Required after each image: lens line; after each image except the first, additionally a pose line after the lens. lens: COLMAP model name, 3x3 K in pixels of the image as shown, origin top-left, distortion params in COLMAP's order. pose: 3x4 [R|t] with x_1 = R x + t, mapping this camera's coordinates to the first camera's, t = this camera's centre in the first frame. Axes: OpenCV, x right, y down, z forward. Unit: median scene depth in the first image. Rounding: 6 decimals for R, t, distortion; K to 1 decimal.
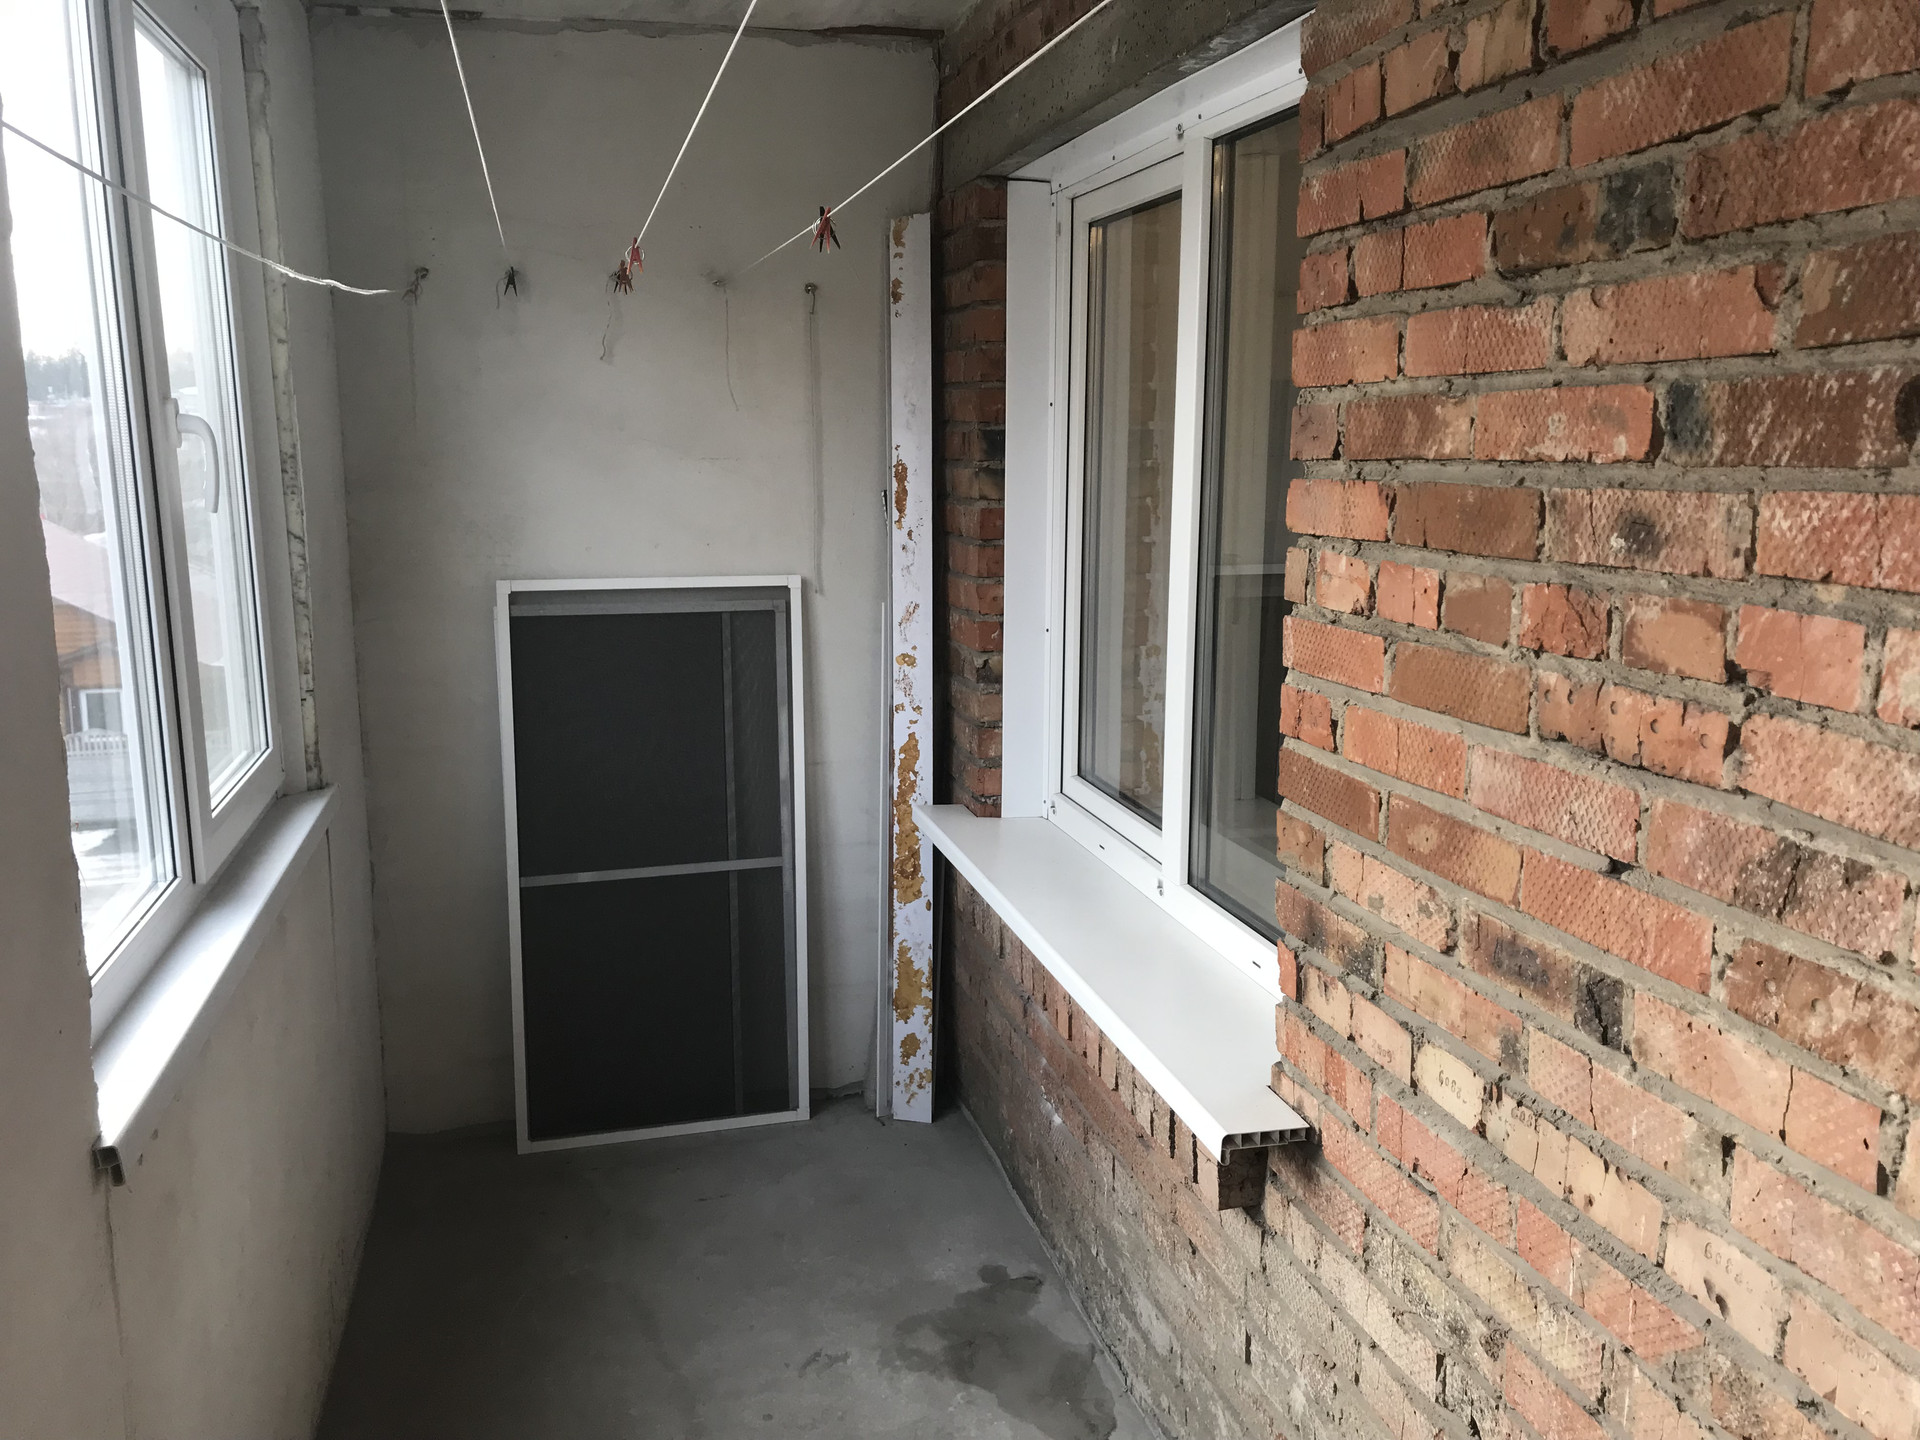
lens RADIAL K [[1542.3, 0, 953.8], [0, 1542.3, 719.6], [0, 0, 1]] dist [0.016822, -0.035175]
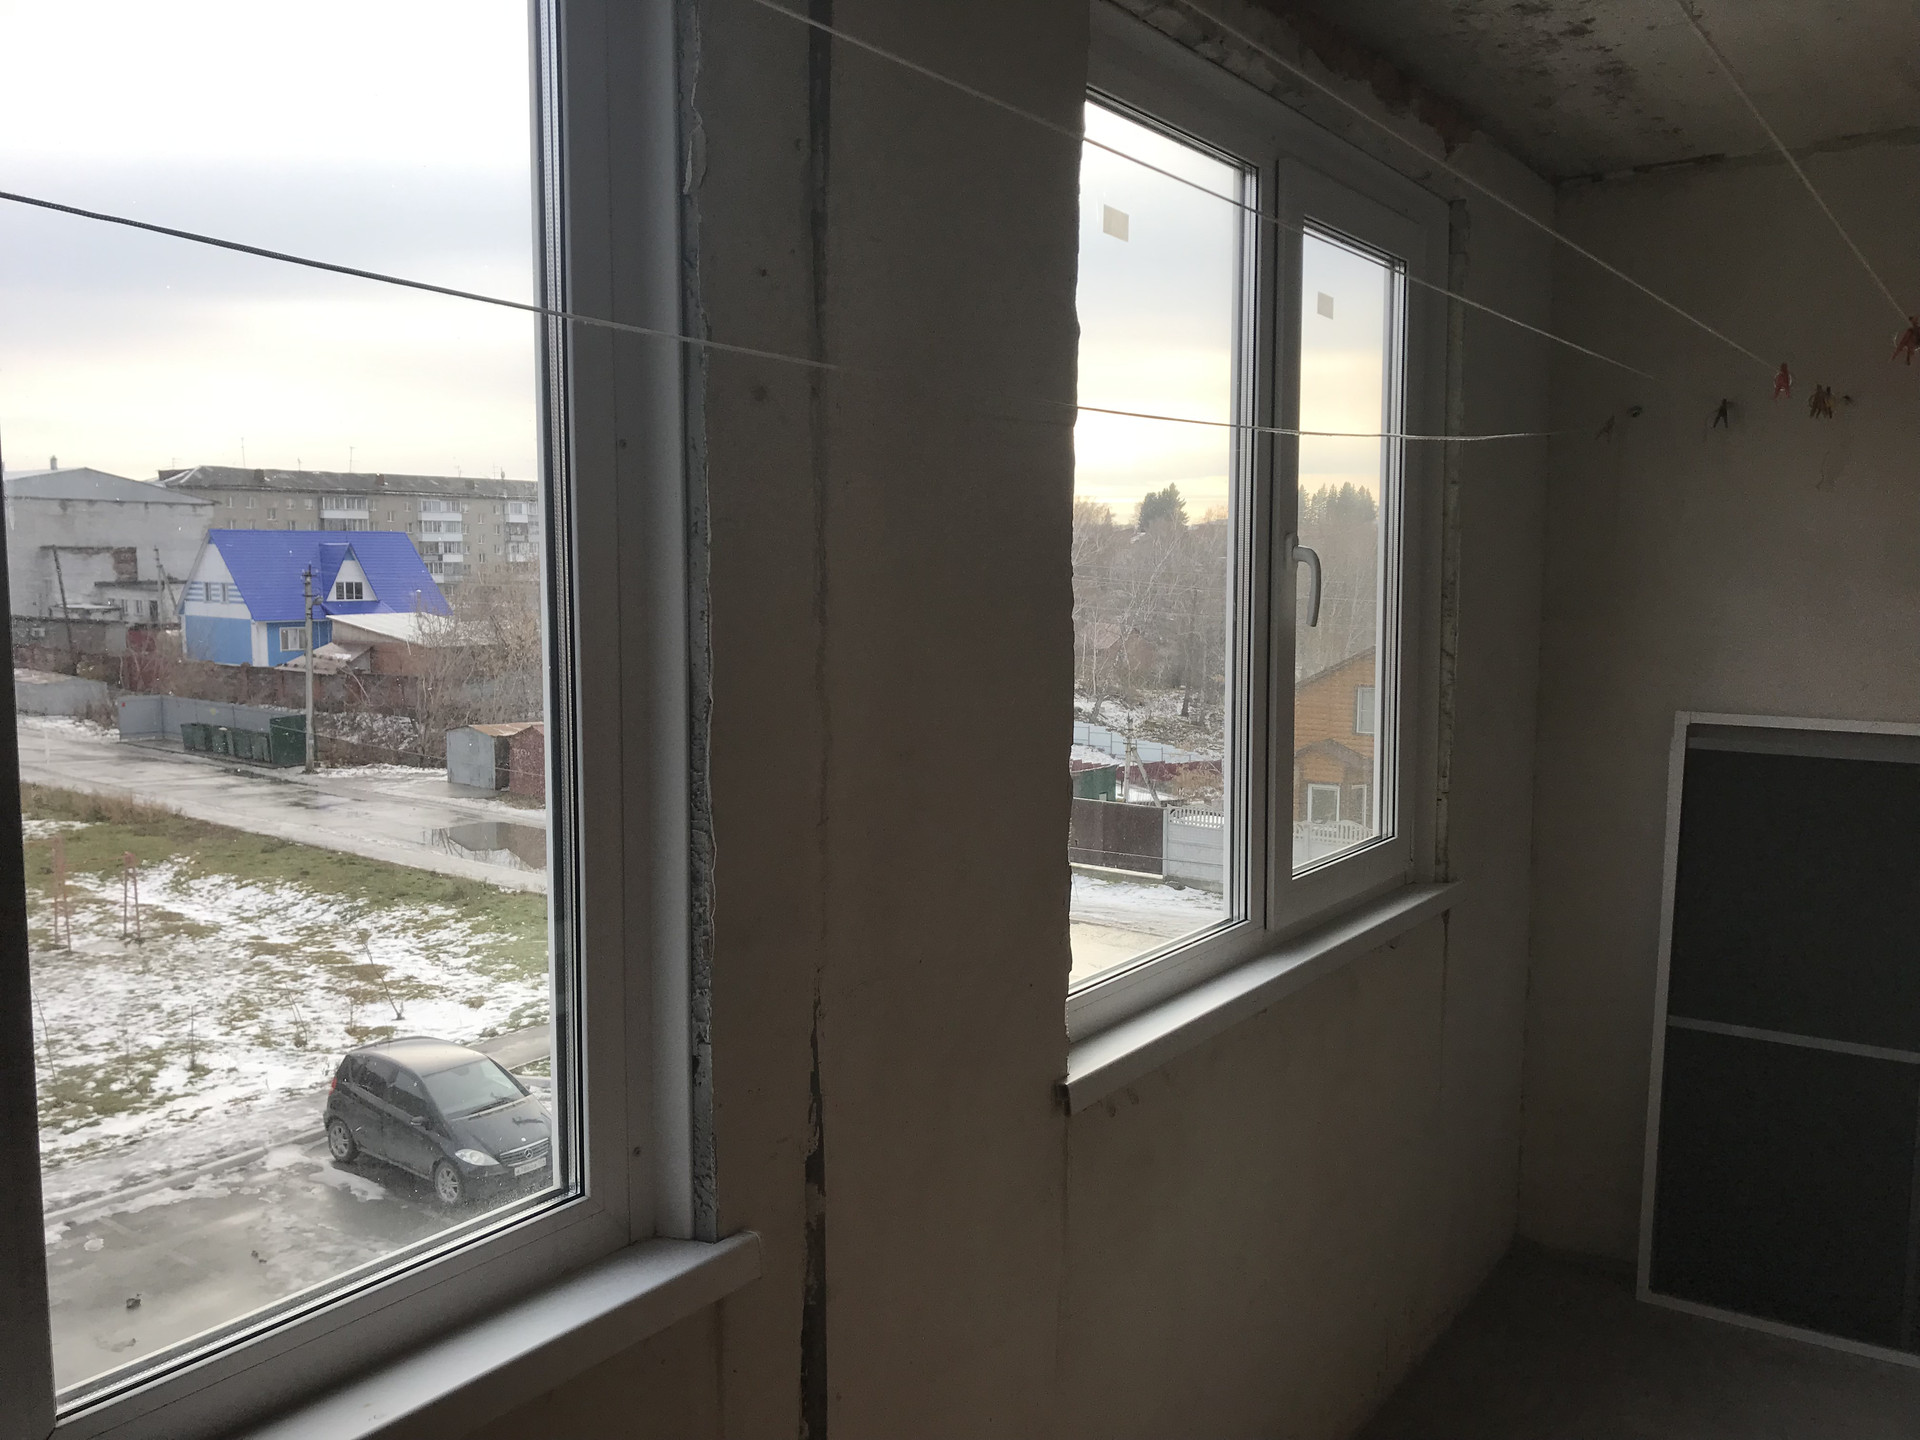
lens RADIAL K [[1542.3, 0, 965.4], [0, 1542.3, 715.4], [0, 0, 1]] dist [0.016822, -0.035175]
pose [[0.650687, 0.078160, -0.755313, 0.189570], [-0.144061, 0.989330, -0.021730, 0.000386], [0.745555, 0.122950, 0.655004, 0.010248]]
